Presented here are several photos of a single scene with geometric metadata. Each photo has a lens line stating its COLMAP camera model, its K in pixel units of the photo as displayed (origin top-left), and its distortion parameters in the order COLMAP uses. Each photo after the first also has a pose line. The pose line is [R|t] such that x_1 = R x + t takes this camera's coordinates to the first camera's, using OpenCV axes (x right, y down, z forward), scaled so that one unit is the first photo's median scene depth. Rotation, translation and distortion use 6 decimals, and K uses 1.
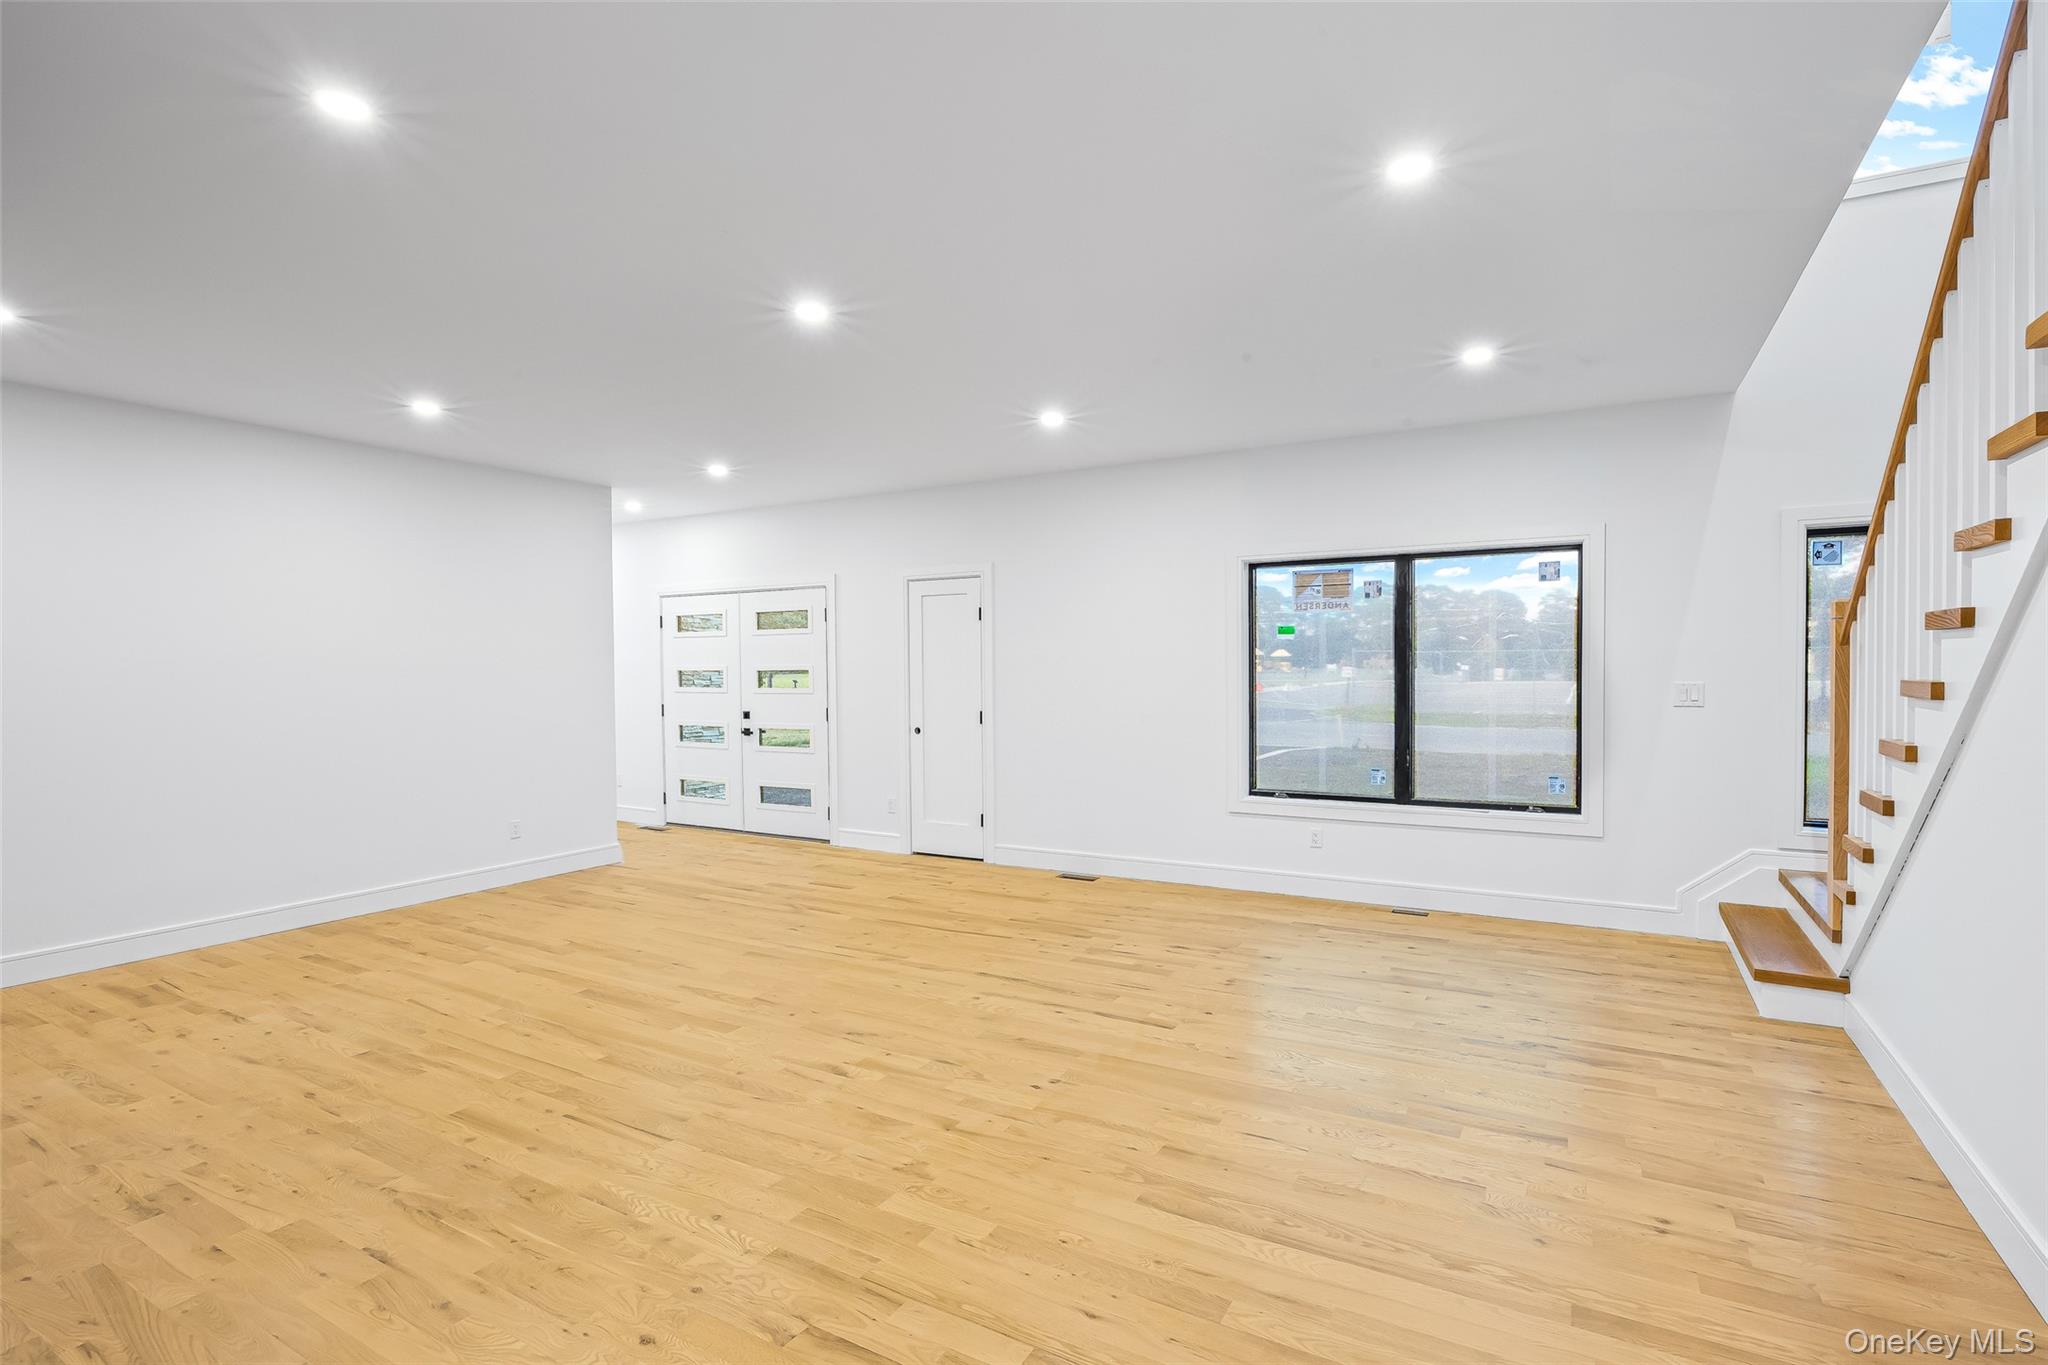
lens RADIAL K [[964.1, 0, 1018.5], [0, 964.1, 680.6], [0, 0, 1]] dist [-0.005649, 0.001098]
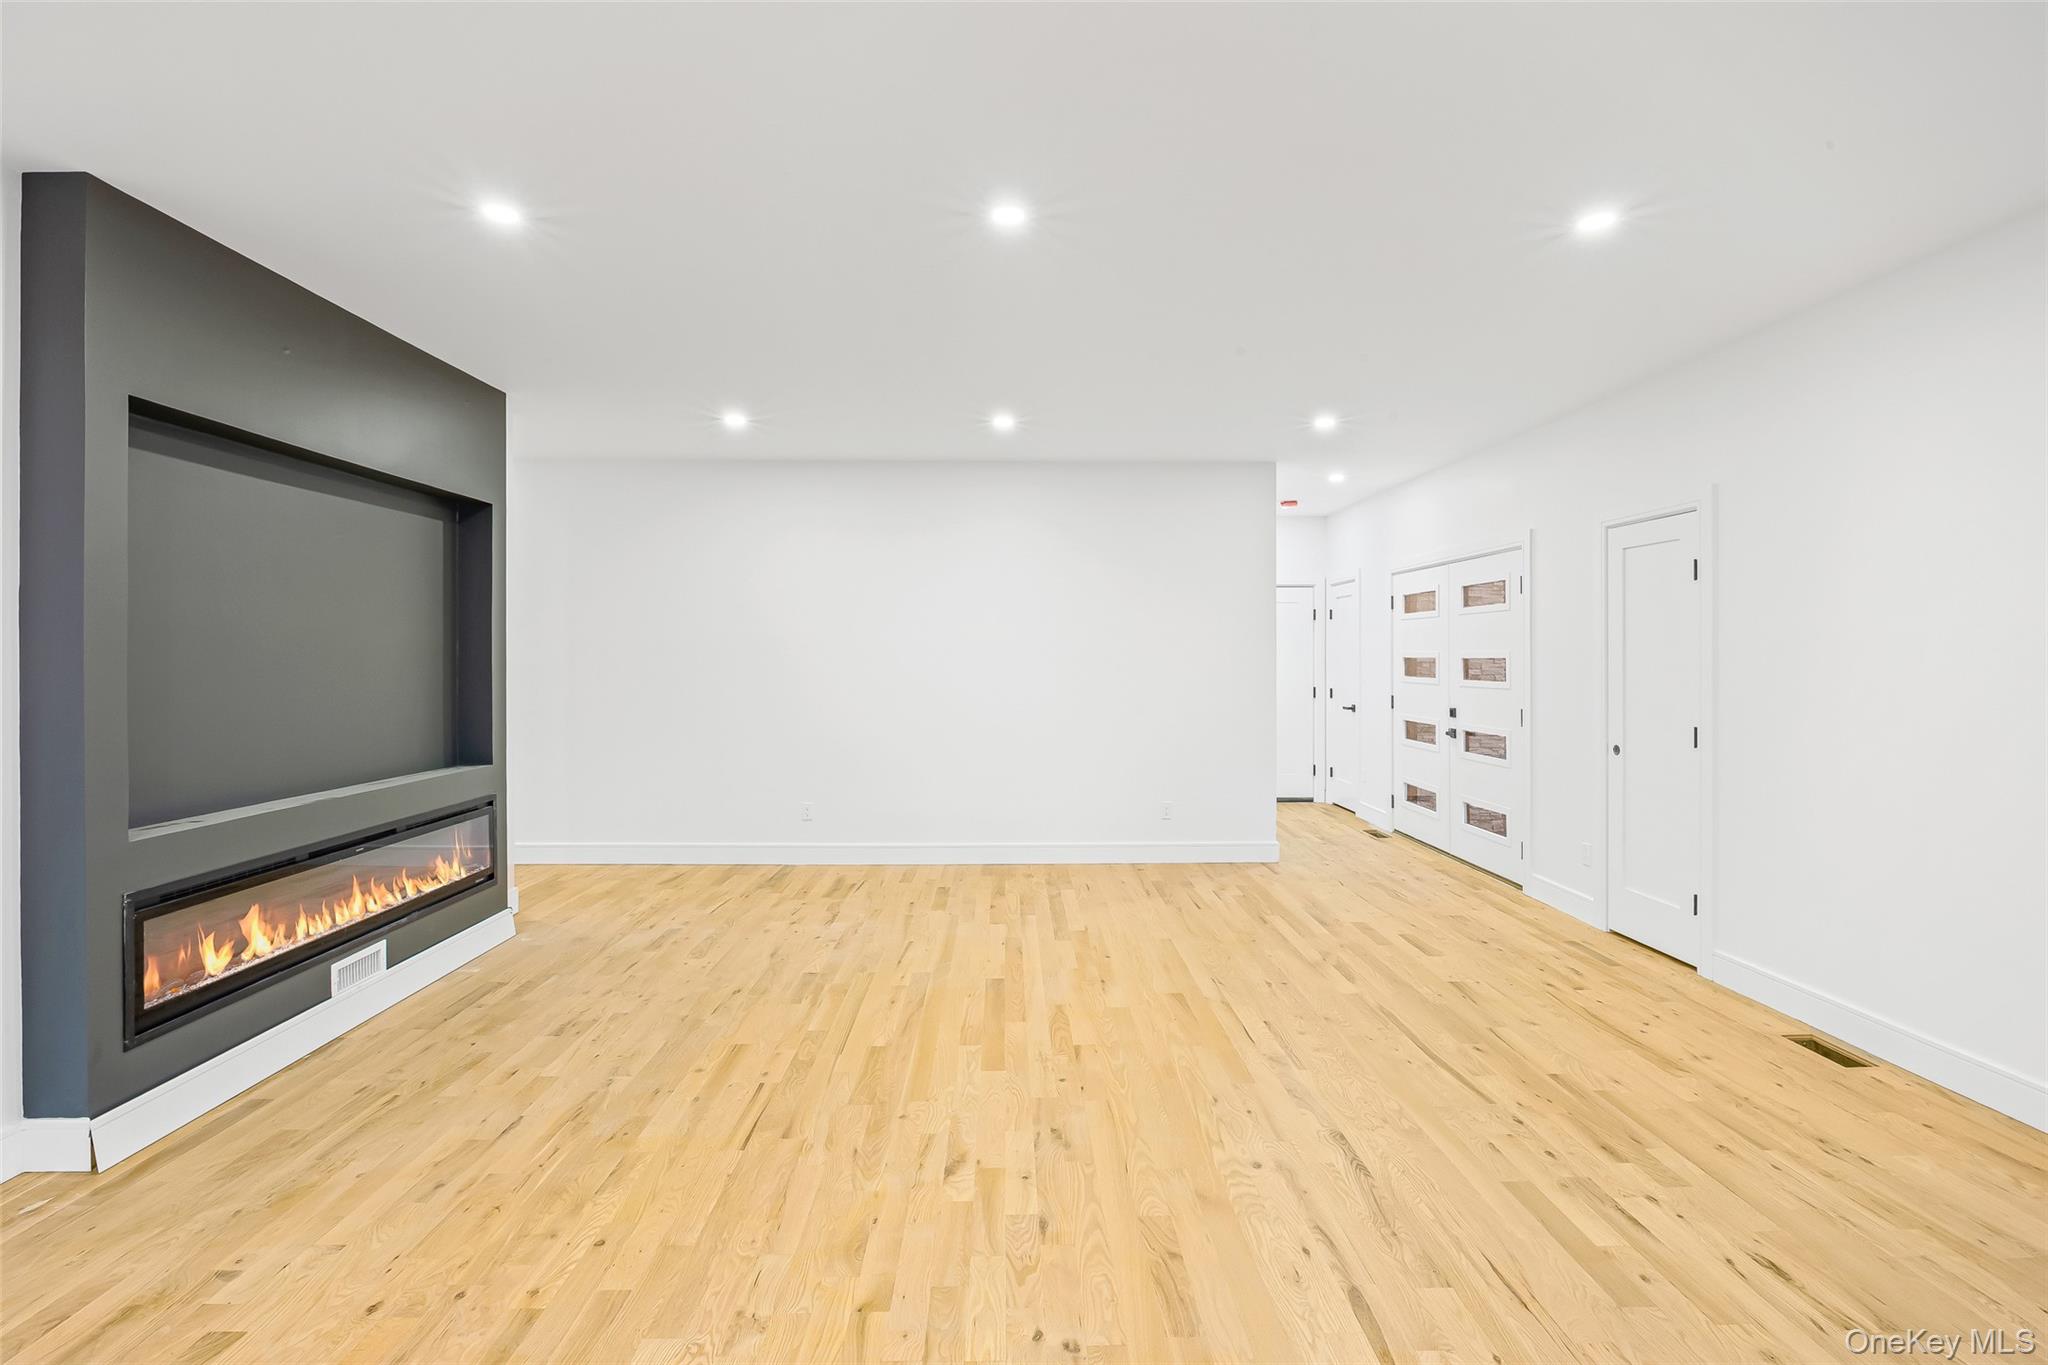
lens RADIAL K [[956.7, 0, 1058.4], [0, 956.7, 666.2], [0, 0, 1]] dist [-0.010208, 0.000655]
pose [[0.525462, 0.015577, -0.850674, 0.395661], [-0.014969, 0.999847, 0.009063, -0.010343], [0.850685, 0.007971, 0.525615, 0.503429]]
